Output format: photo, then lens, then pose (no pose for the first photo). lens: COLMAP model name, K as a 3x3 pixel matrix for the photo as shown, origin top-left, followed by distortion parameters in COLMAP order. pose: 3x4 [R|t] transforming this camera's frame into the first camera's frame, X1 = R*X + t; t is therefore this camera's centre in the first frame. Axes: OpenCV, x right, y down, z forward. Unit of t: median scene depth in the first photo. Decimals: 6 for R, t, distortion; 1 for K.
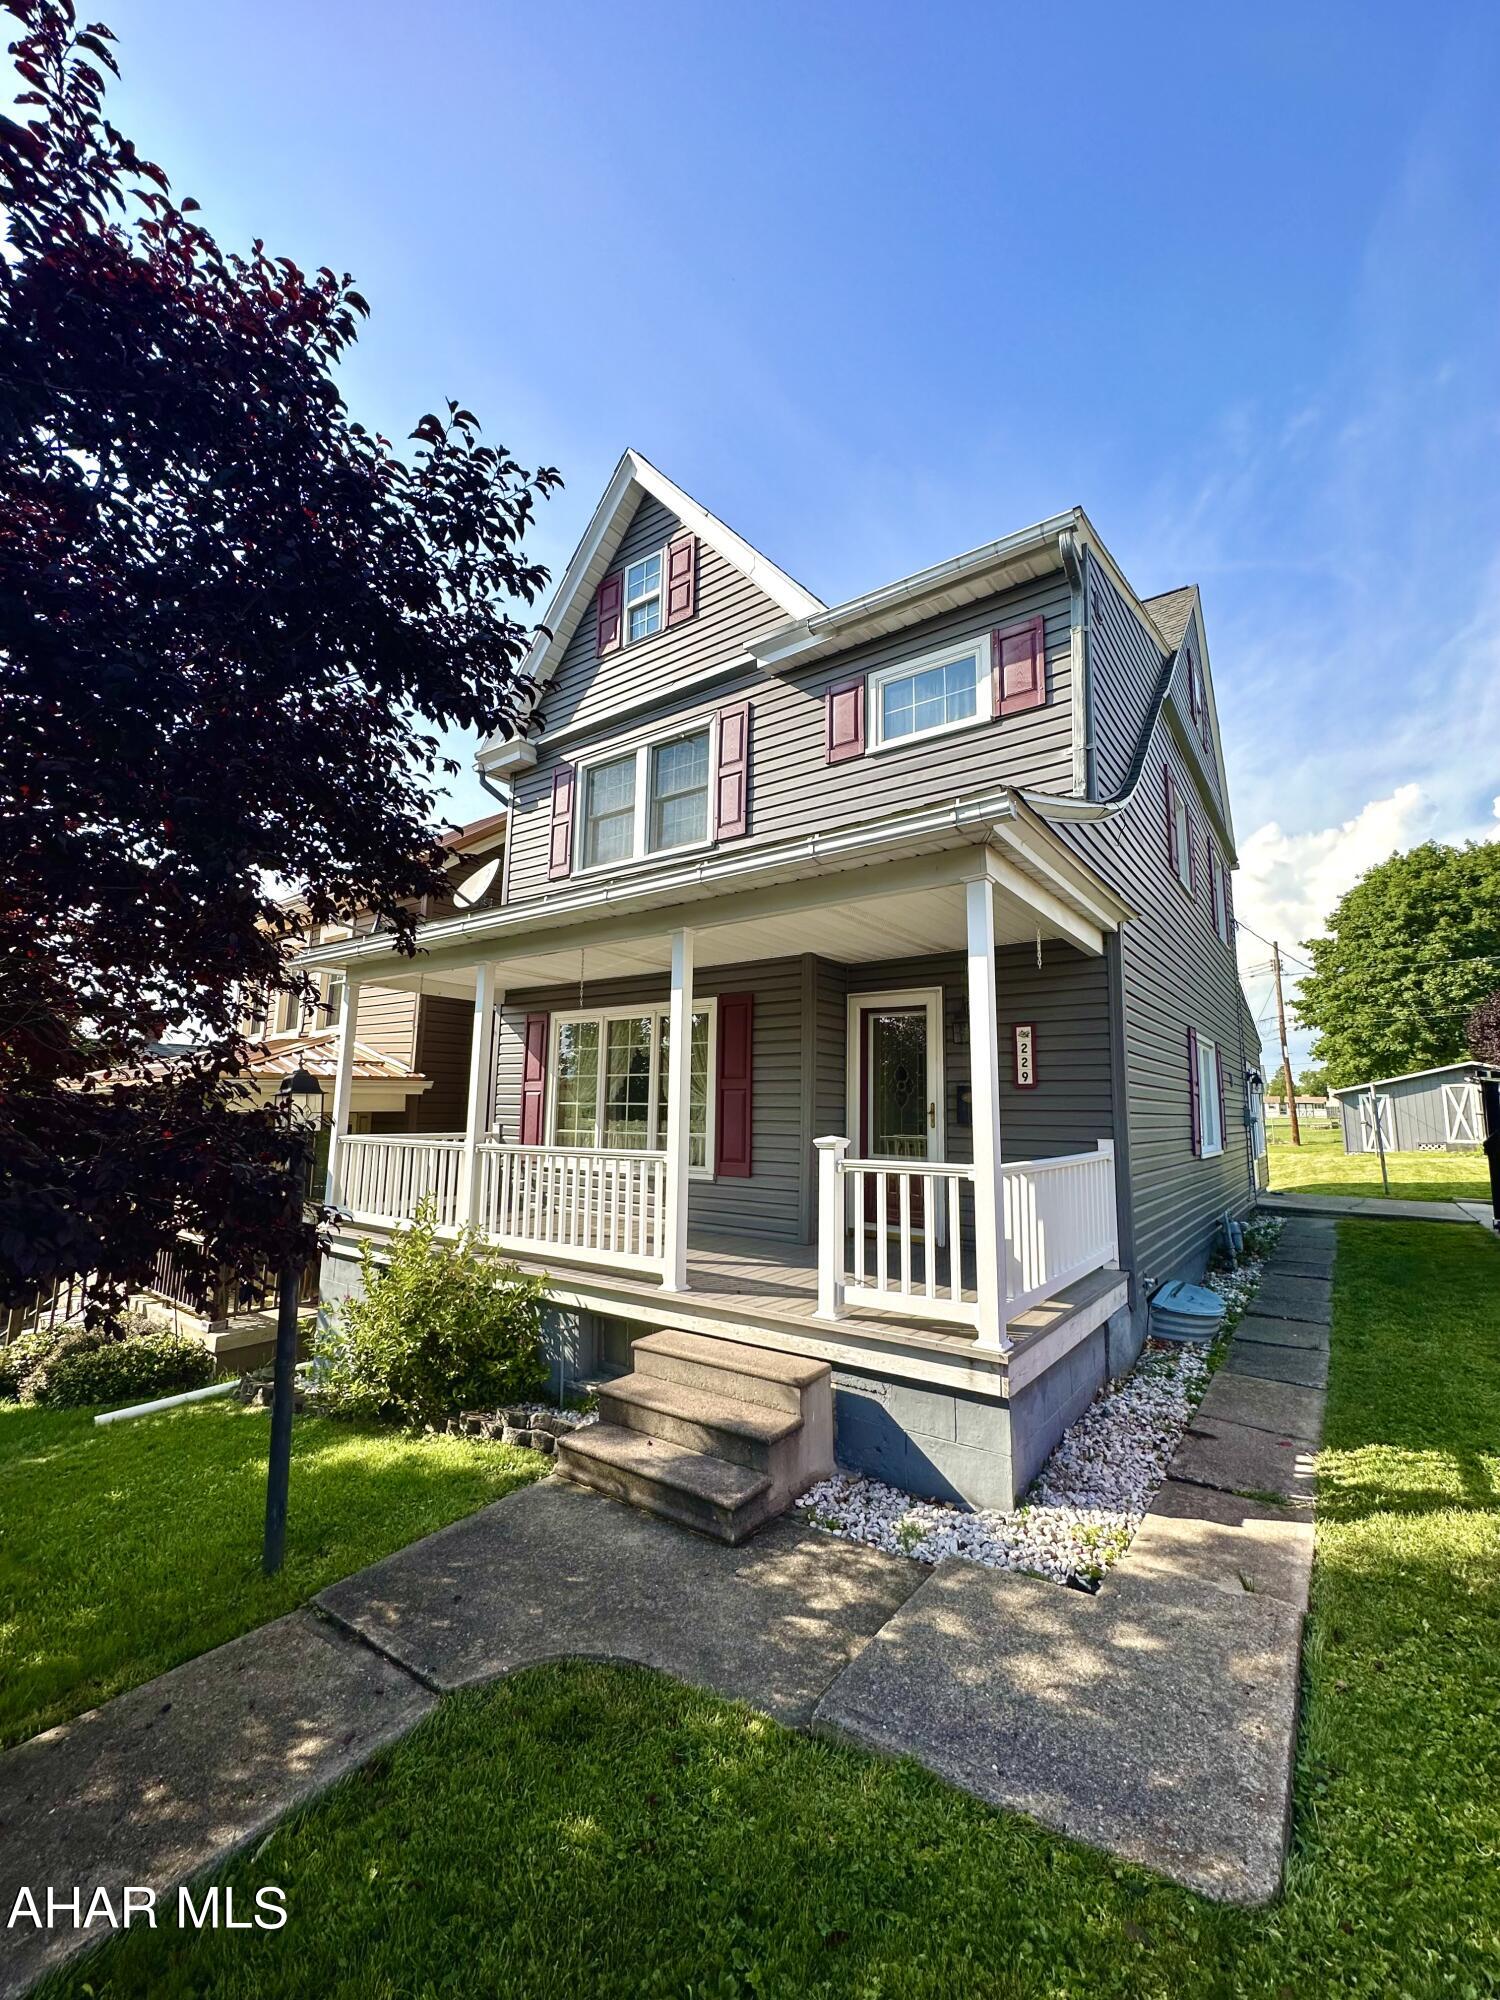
lens RADIAL K [[794.9, 0, 744.9], [0, 794.9, 996.3], [0, 0, 1]] dist [-0.002249, 0.000408]
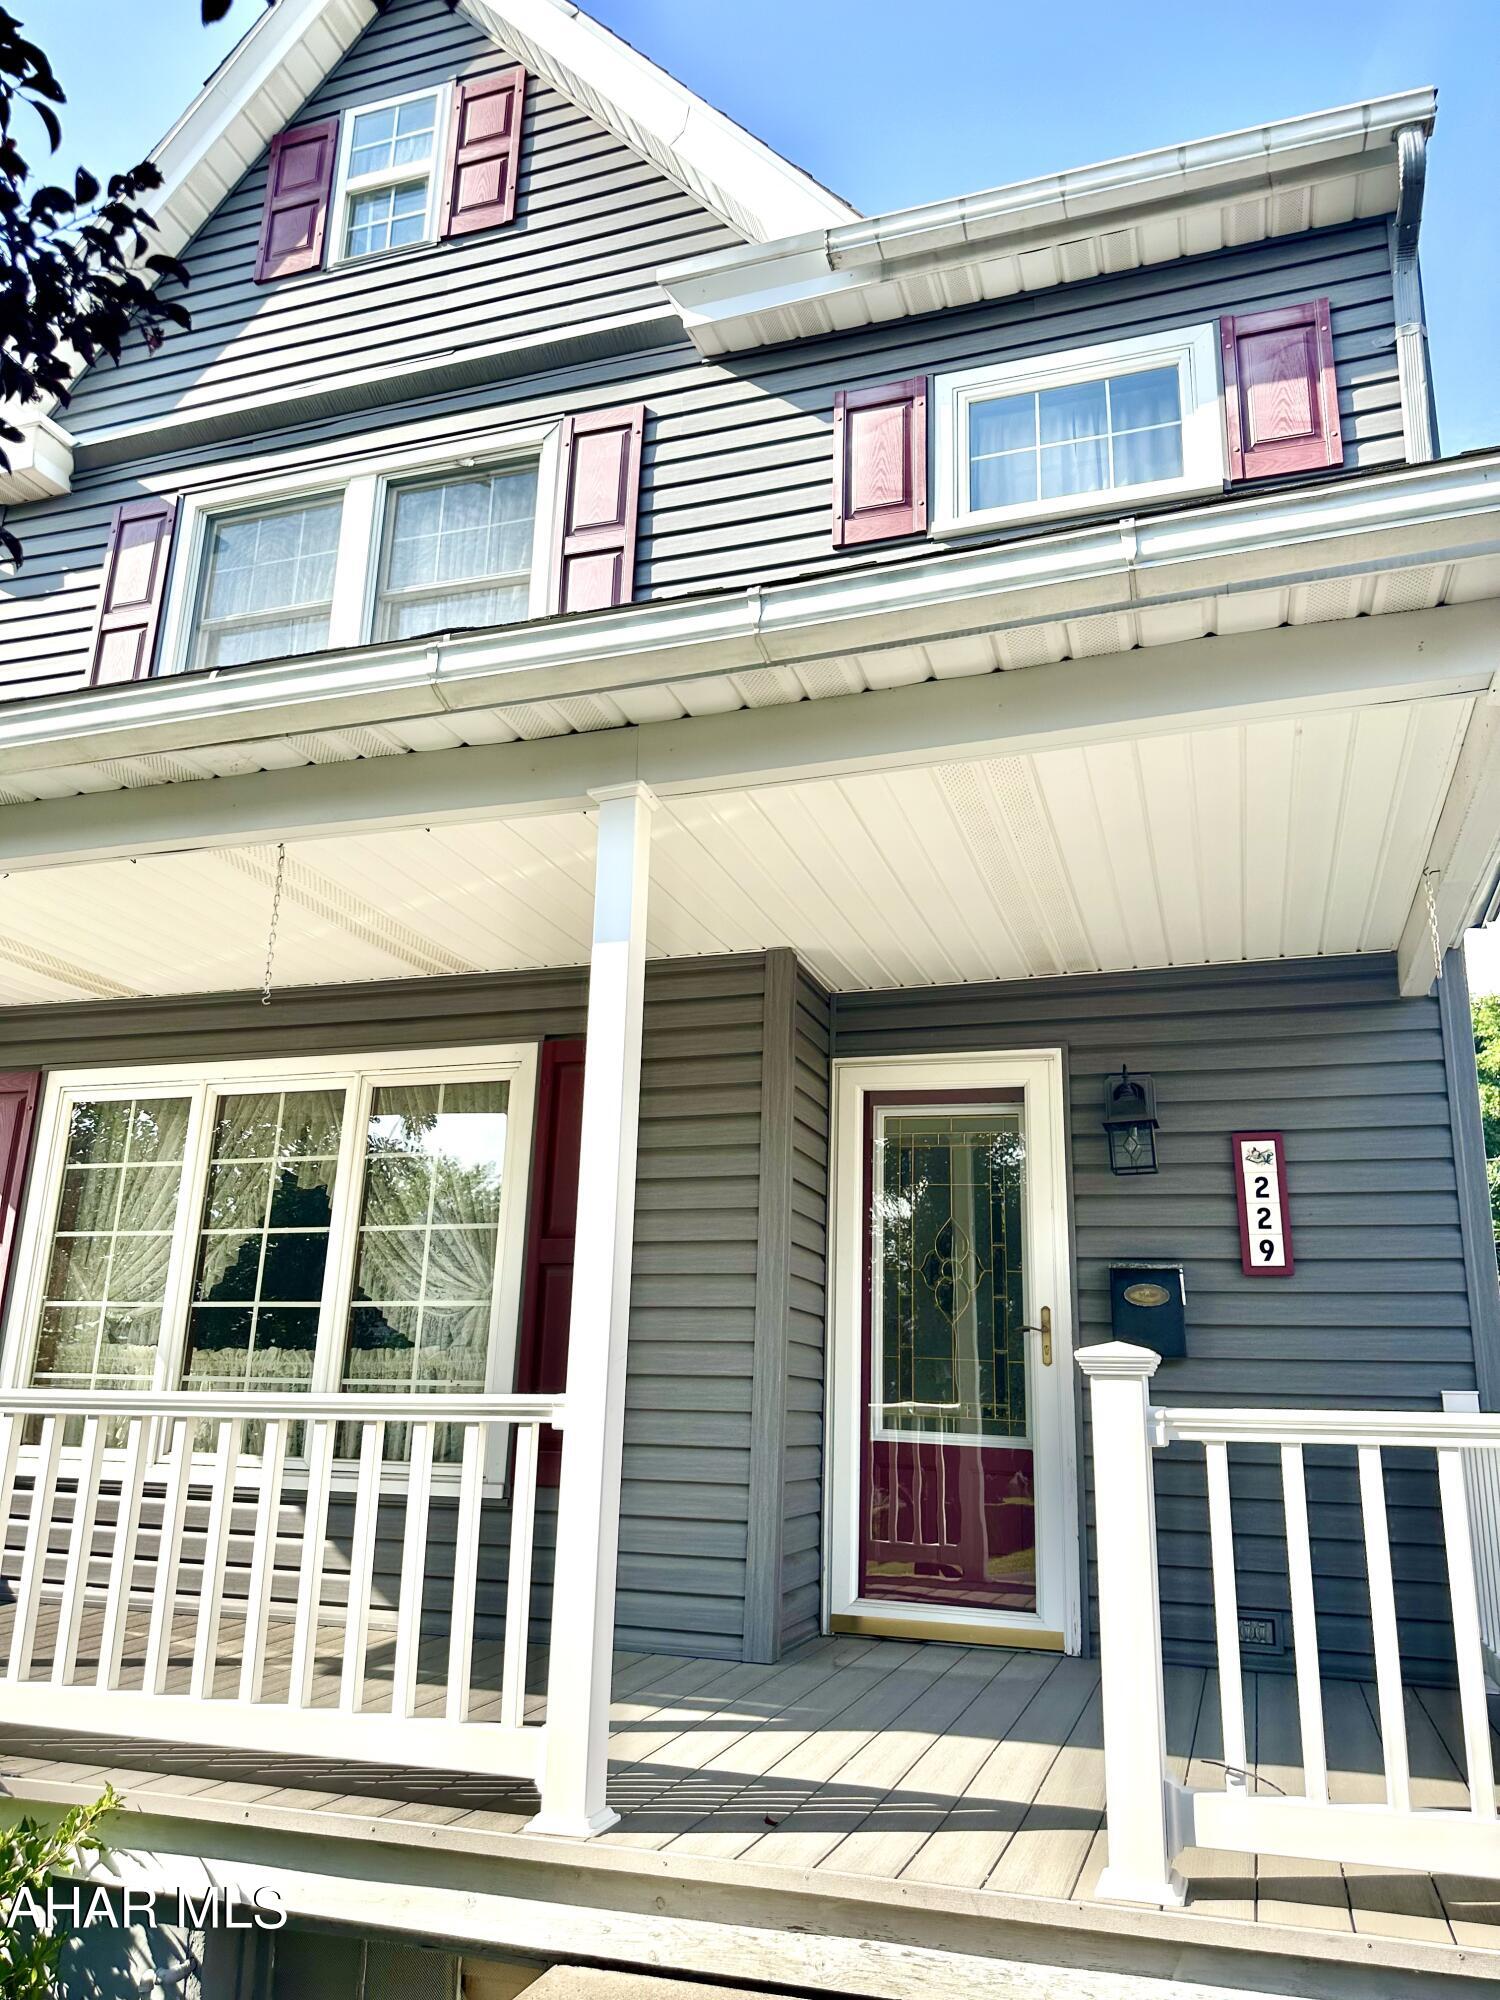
lens RADIAL K [[1401.2, 0, 723.0], [0, 1401.2, 992.7], [0, 0, 1]] dist [0.082289, -0.099576]
pose [[0.951651, 0.097261, 0.291377, -0.154841], [-0.058099, 0.988420, -0.140177, 0.071298], [-0.301637, 0.116471, 0.946282, 0.256192]]
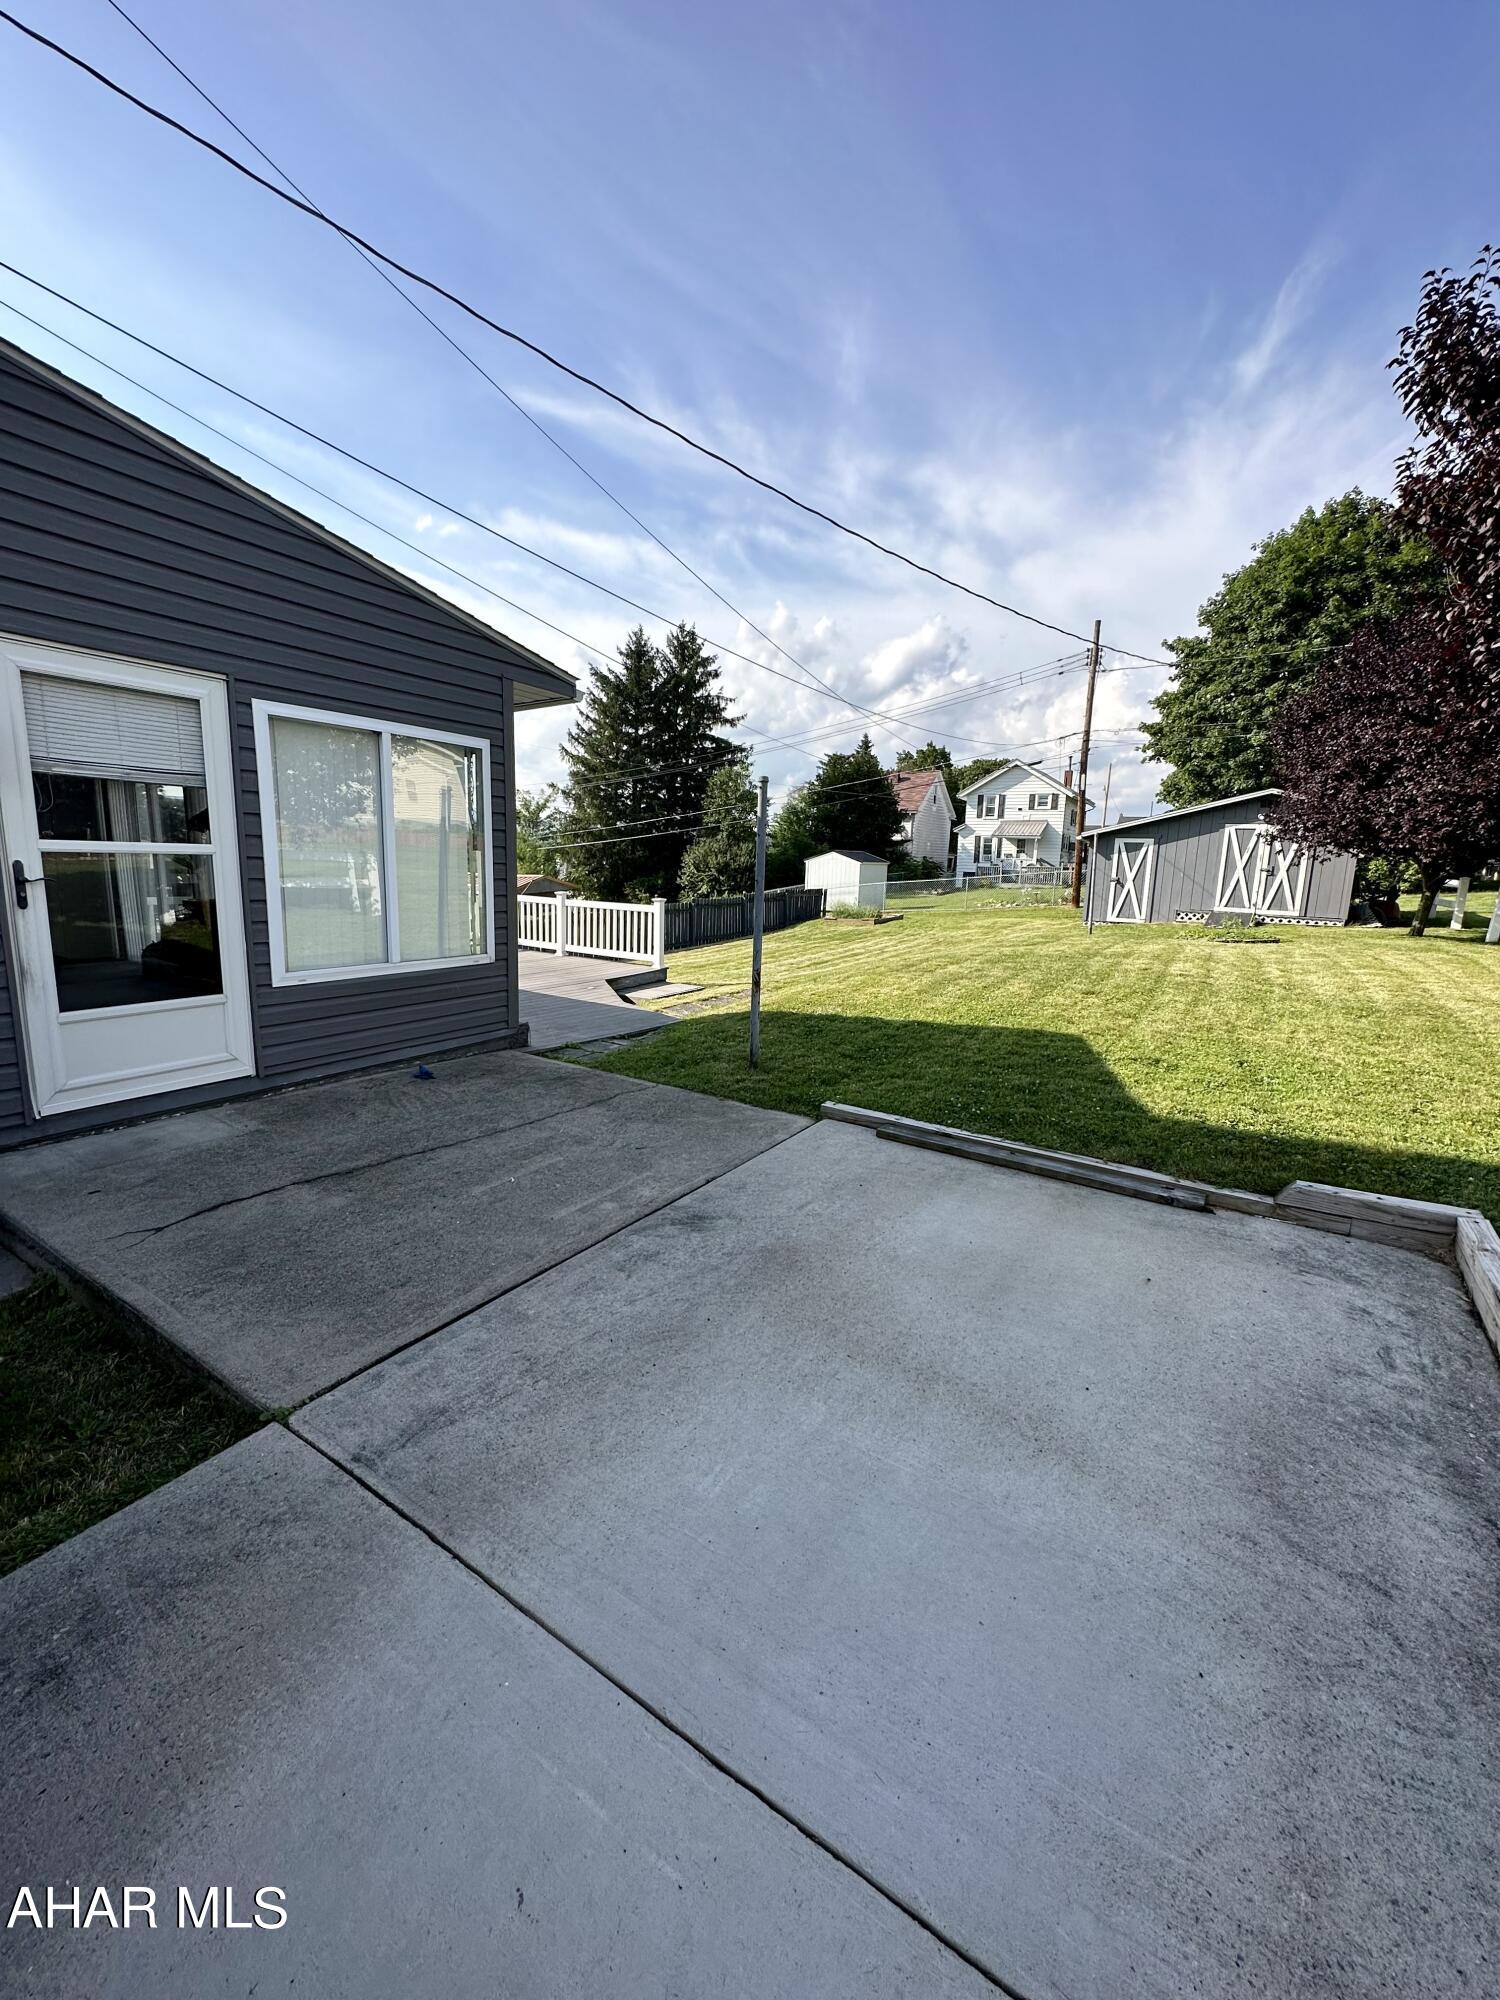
lens RADIAL K [[794.9, 0, 746.1], [0, 794.9, 997.2], [0, 0, 1]] dist [-0.002249, 0.000408]
pose [[0.997067, 0.004773, 0.076387, 1.463068], [-0.028475, 0.949540, 0.312349, 0.178233], [-0.071041, -0.313608, 0.946891, 1.208074]]
